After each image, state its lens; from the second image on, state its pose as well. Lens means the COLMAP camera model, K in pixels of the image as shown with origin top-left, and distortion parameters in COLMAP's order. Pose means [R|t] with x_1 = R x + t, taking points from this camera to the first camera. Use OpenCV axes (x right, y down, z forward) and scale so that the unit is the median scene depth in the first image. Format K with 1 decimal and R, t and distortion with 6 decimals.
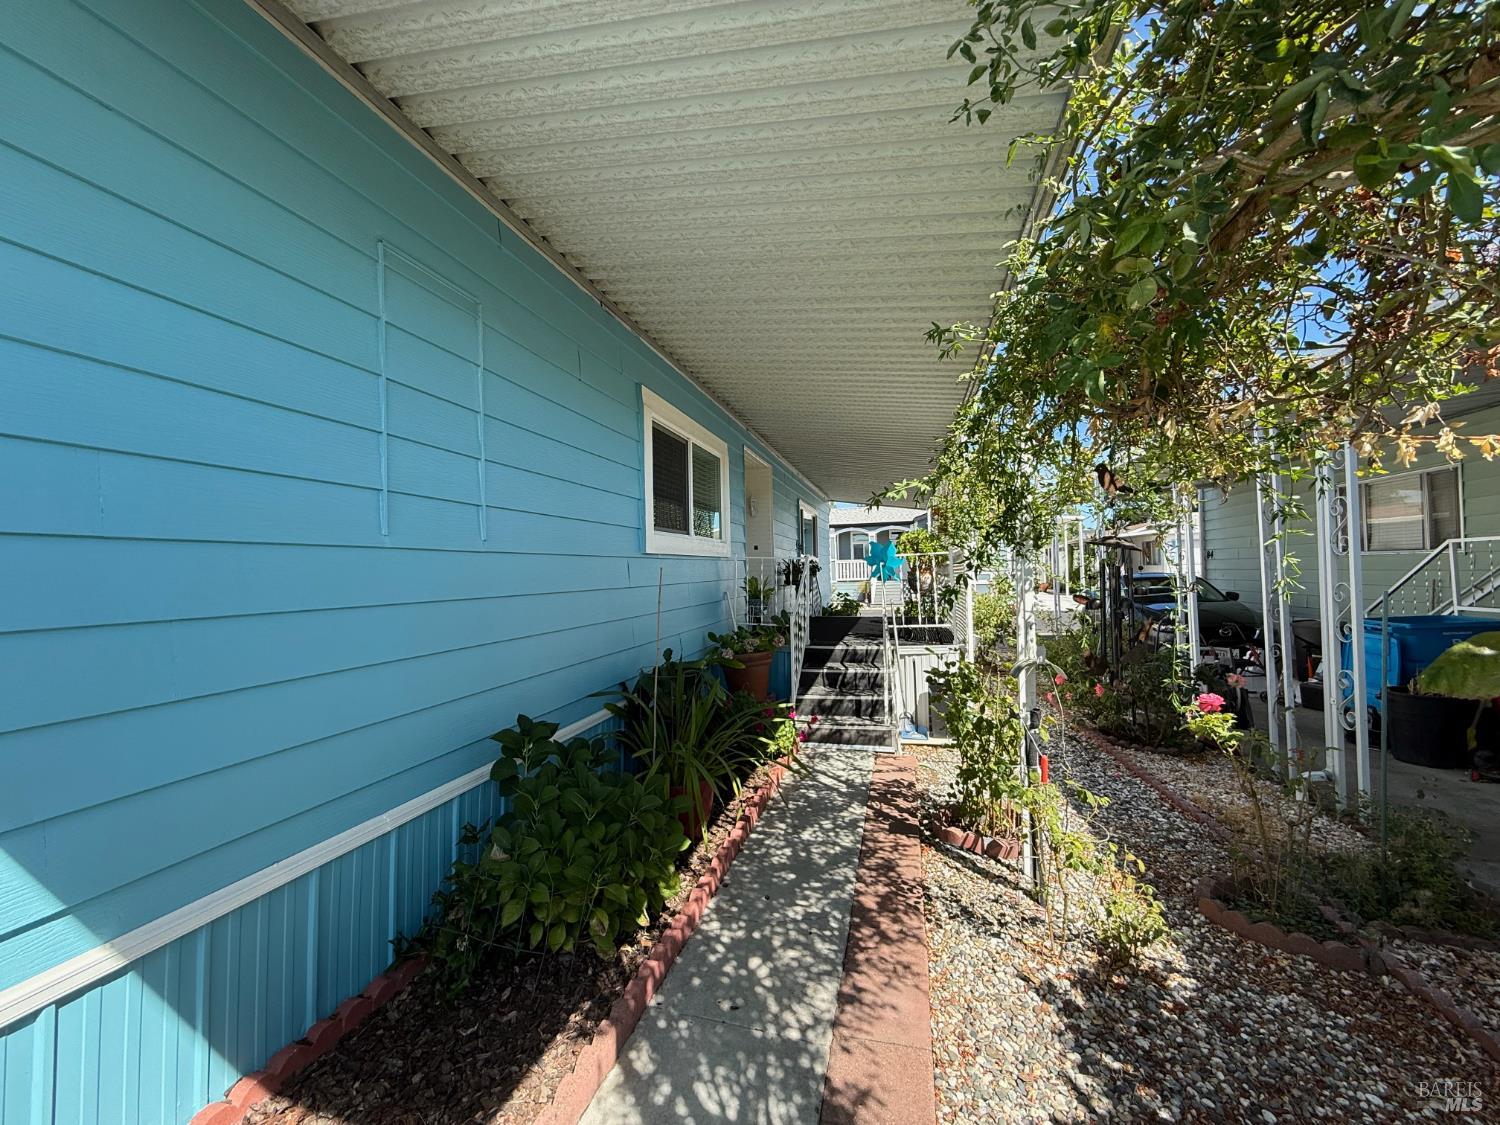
lens RADIAL K [[586.1, 0, 754.8], [0, 586.1, 565.5], [0, 0, 1]] dist [0.002771, -0.000475]
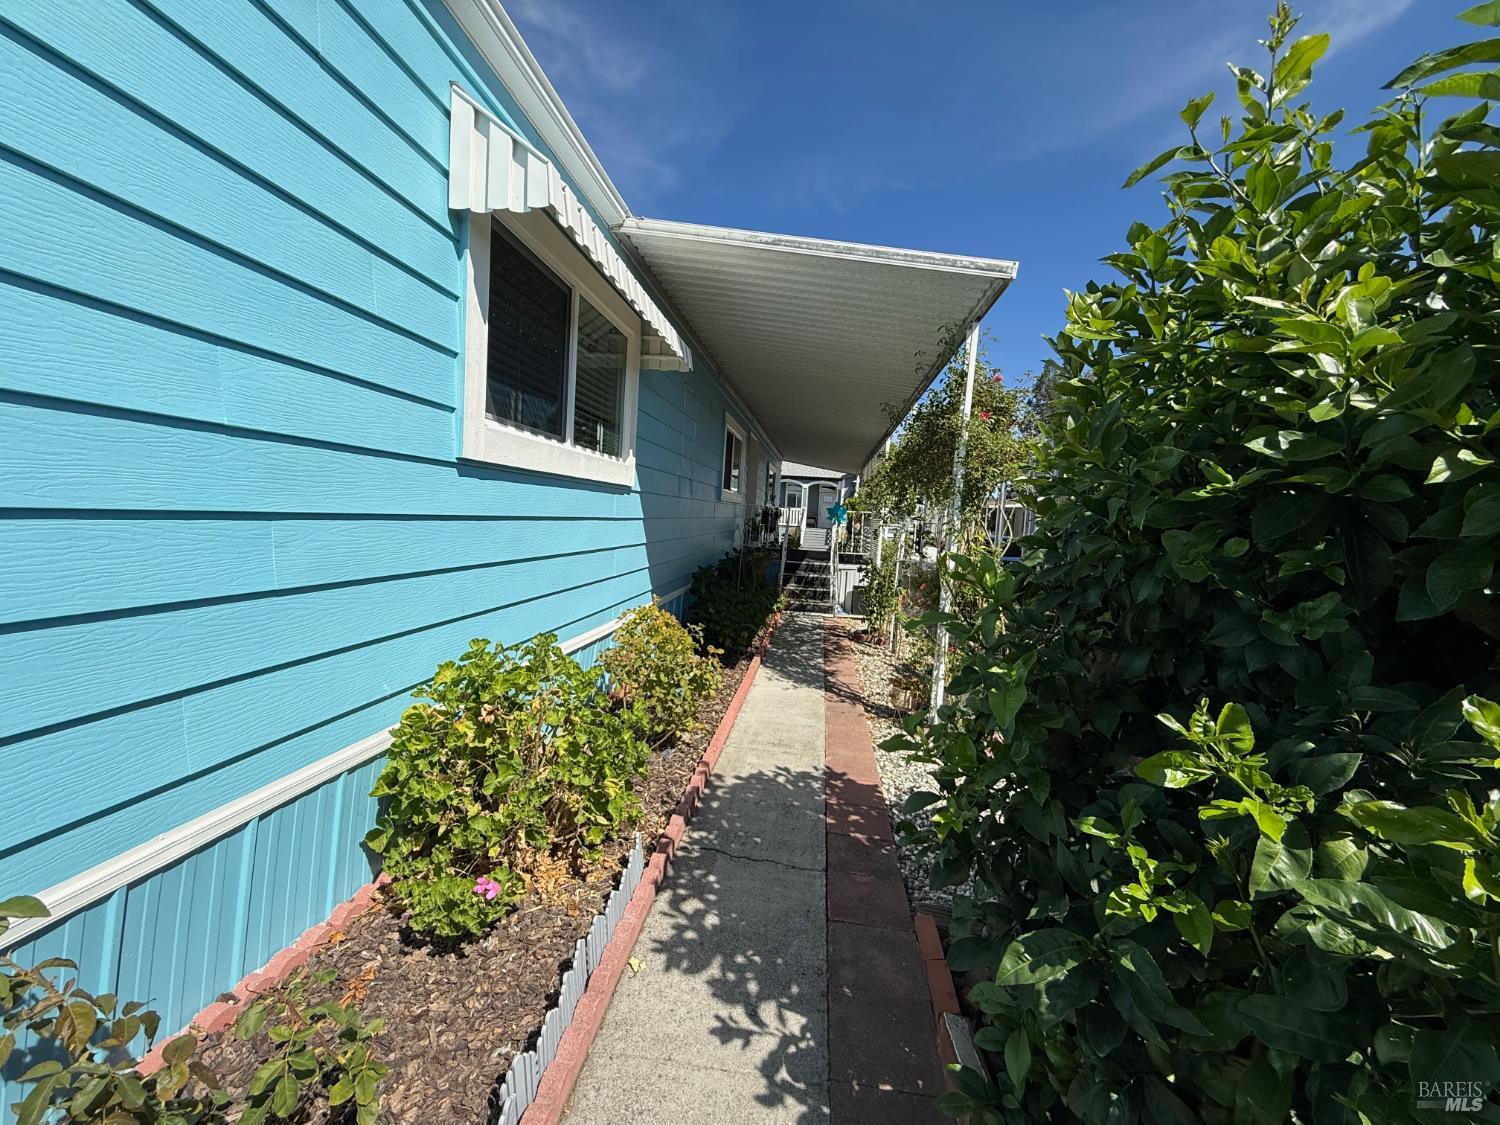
lens RADIAL K [[586.1, 0, 746.9], [0, 586.1, 559.5], [0, 0, 1]] dist [0.002771, -0.000475]
pose [[0.989142, 0.075439, 0.126122, -0.423927], [-0.086631, 0.992544, 0.085741, -0.003475], [-0.118713, -0.095736, 0.988302, -1.192918]]
